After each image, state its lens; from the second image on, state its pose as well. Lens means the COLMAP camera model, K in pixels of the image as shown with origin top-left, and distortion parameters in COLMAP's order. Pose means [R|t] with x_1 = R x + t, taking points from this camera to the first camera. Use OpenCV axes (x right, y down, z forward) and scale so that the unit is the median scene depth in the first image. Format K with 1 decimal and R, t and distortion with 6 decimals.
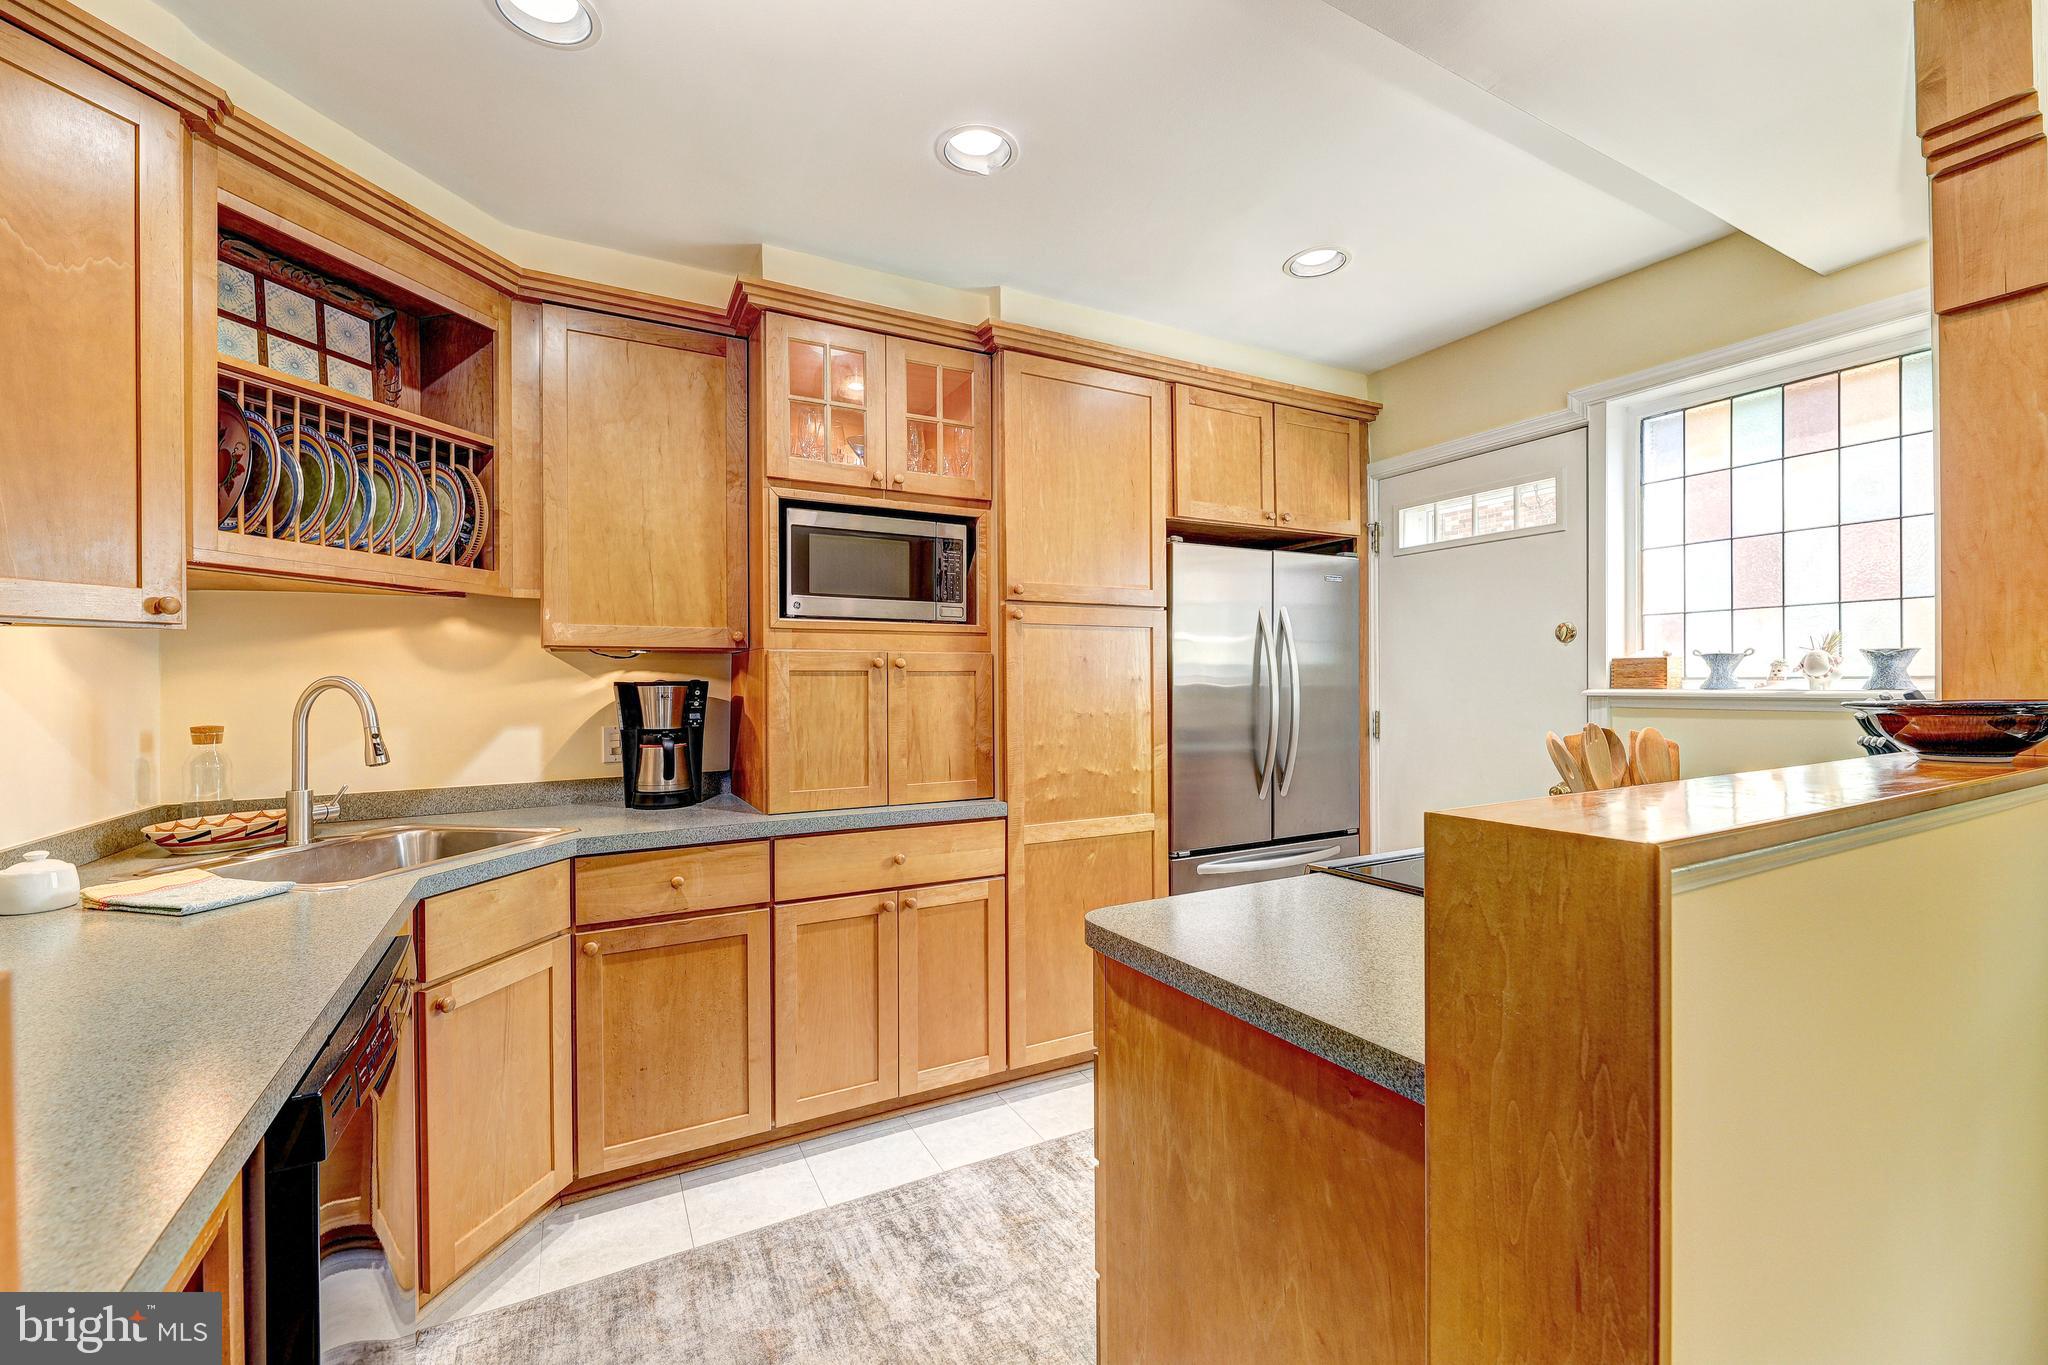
lens RADIAL K [[845.0, 0, 1022.7], [0, 845.0, 686.3], [0, 0, 1]] dist [-0.001578, -0.000508]
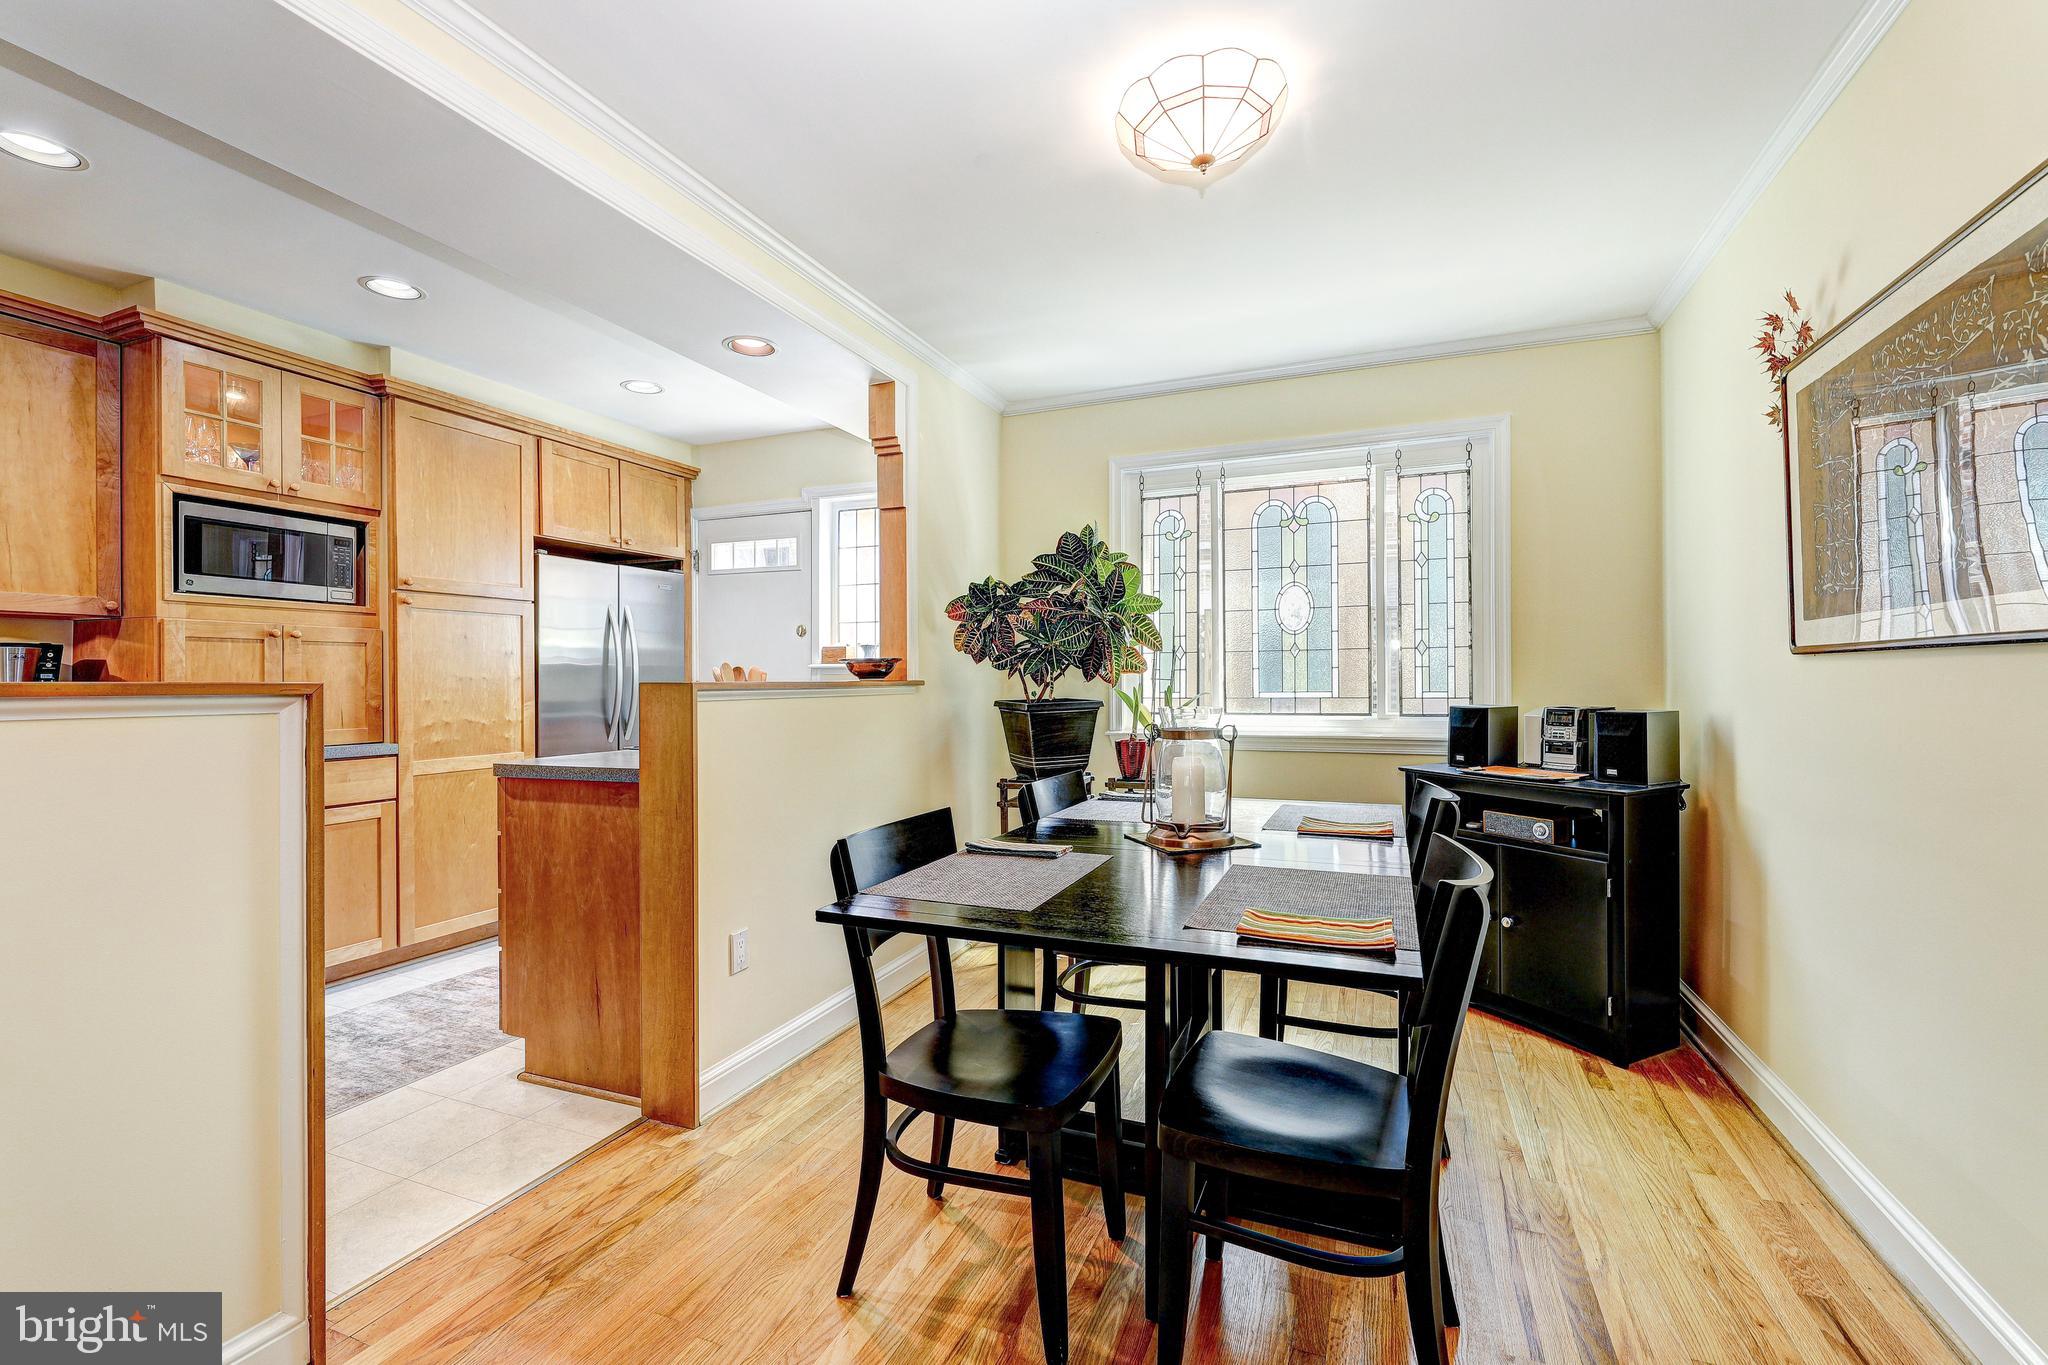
lens RADIAL K [[875.8, 0, 1022.2], [0, 875.8, 686.3], [0, 0, 1]] dist [0.002076, -0.004321]
pose [[0.773838, -0.001106, 0.633382, -0.133070], [-0.001044, 0.999995, 0.003021, 0.044845], [-0.633382, -0.003000, 0.773833, -0.684266]]
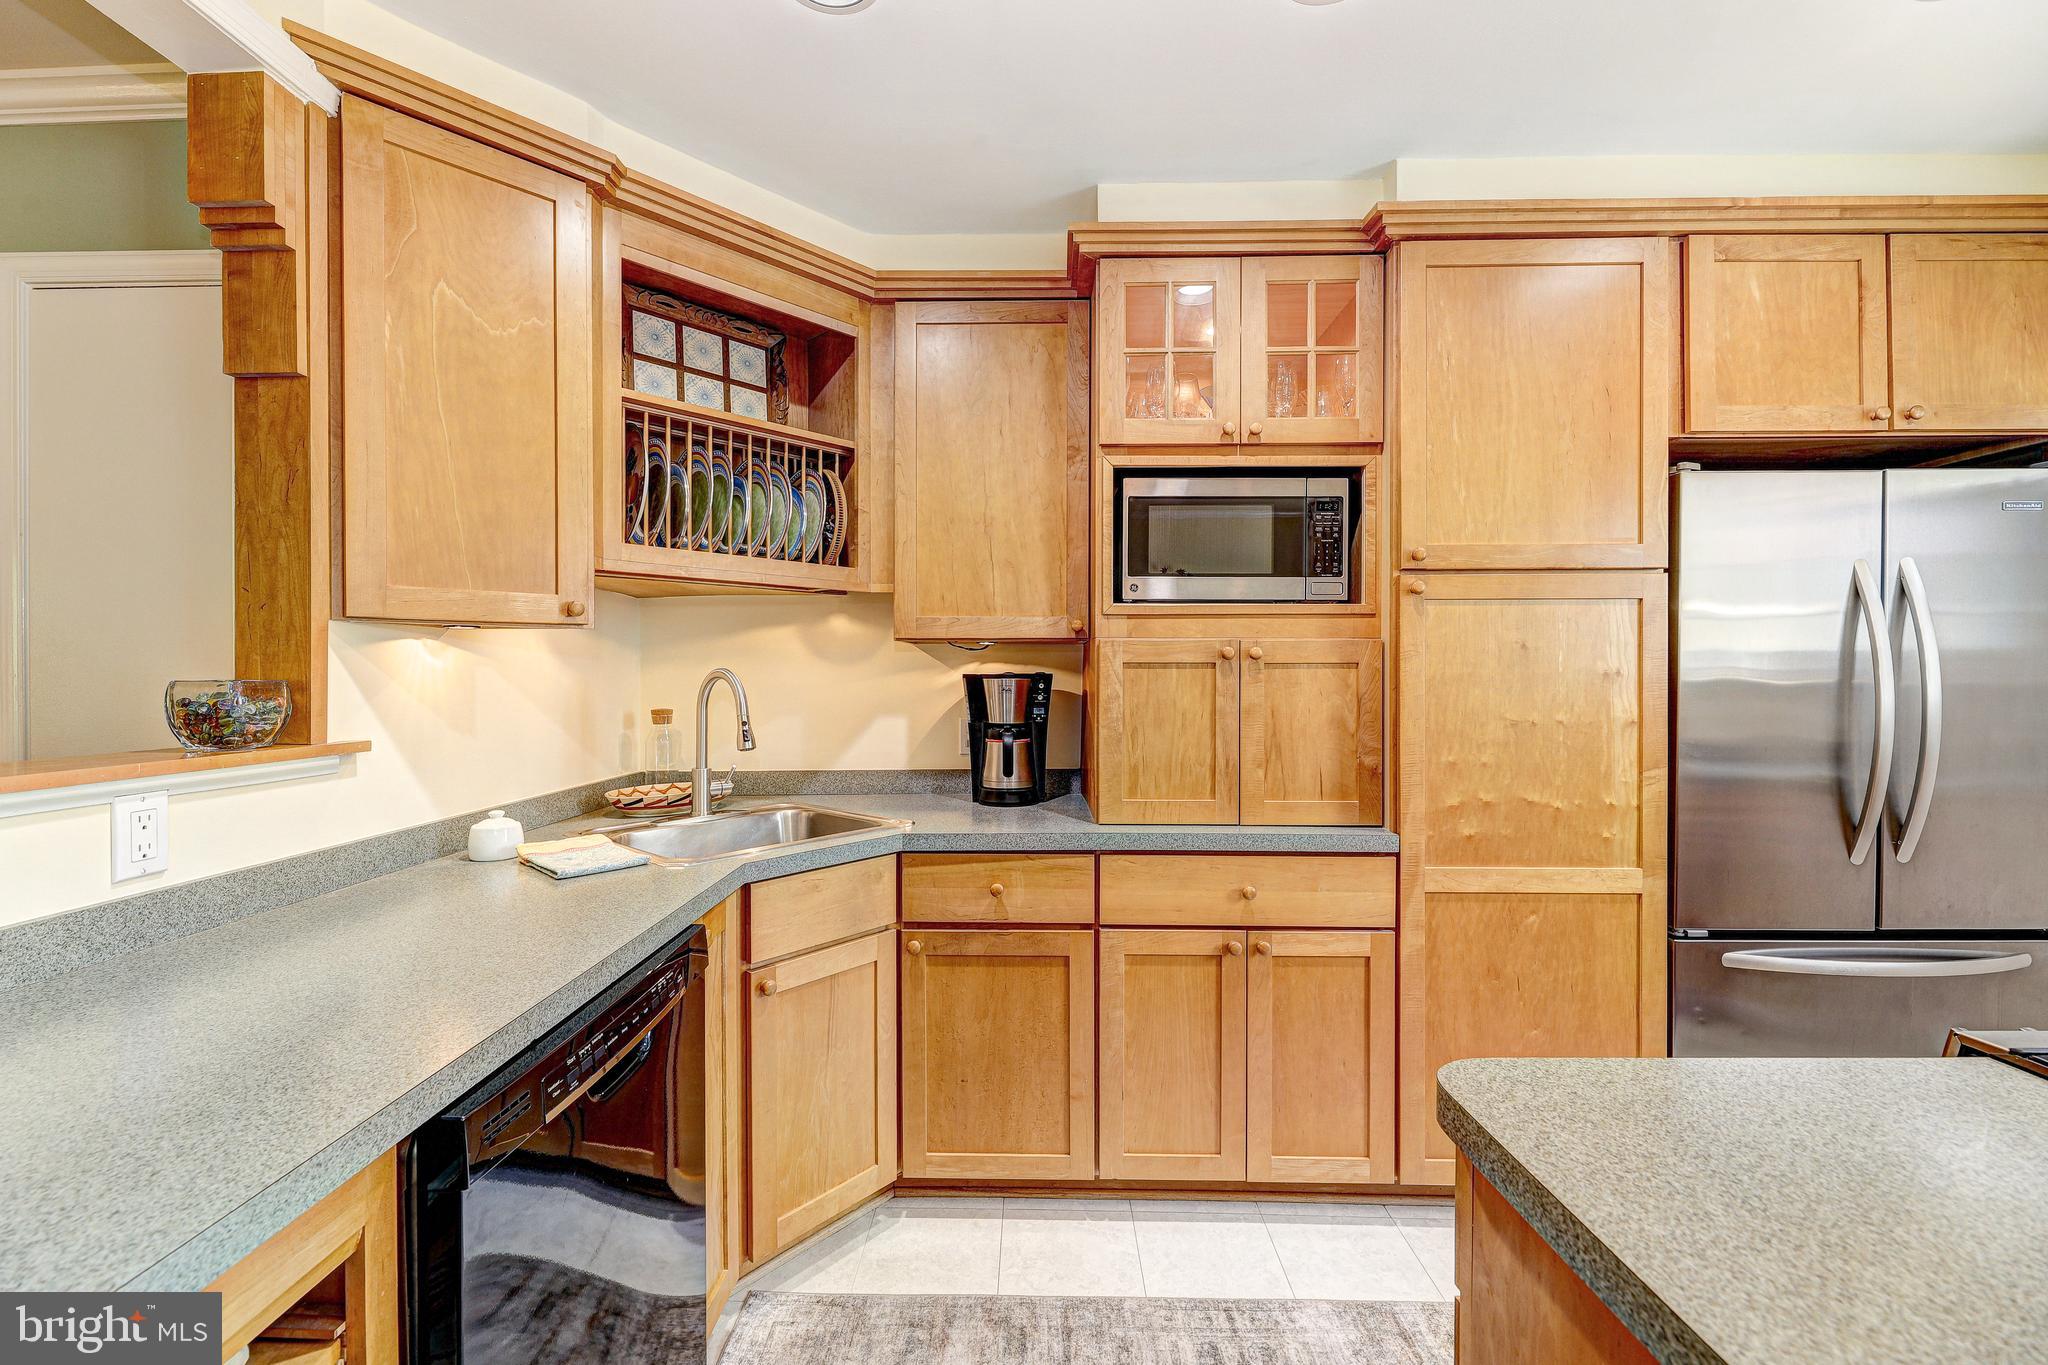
lens RADIAL K [[840.6, 0, 1009.6], [0, 840.6, 680.7], [0, 0, 1]] dist [-0.000039, -0.002240]
pose [[0.868249, 0.009102, -0.496045, 0.052713], [-0.006712, 0.999956, 0.006600, -0.004400], [0.496083, -0.002401, 0.868272, 0.171026]]
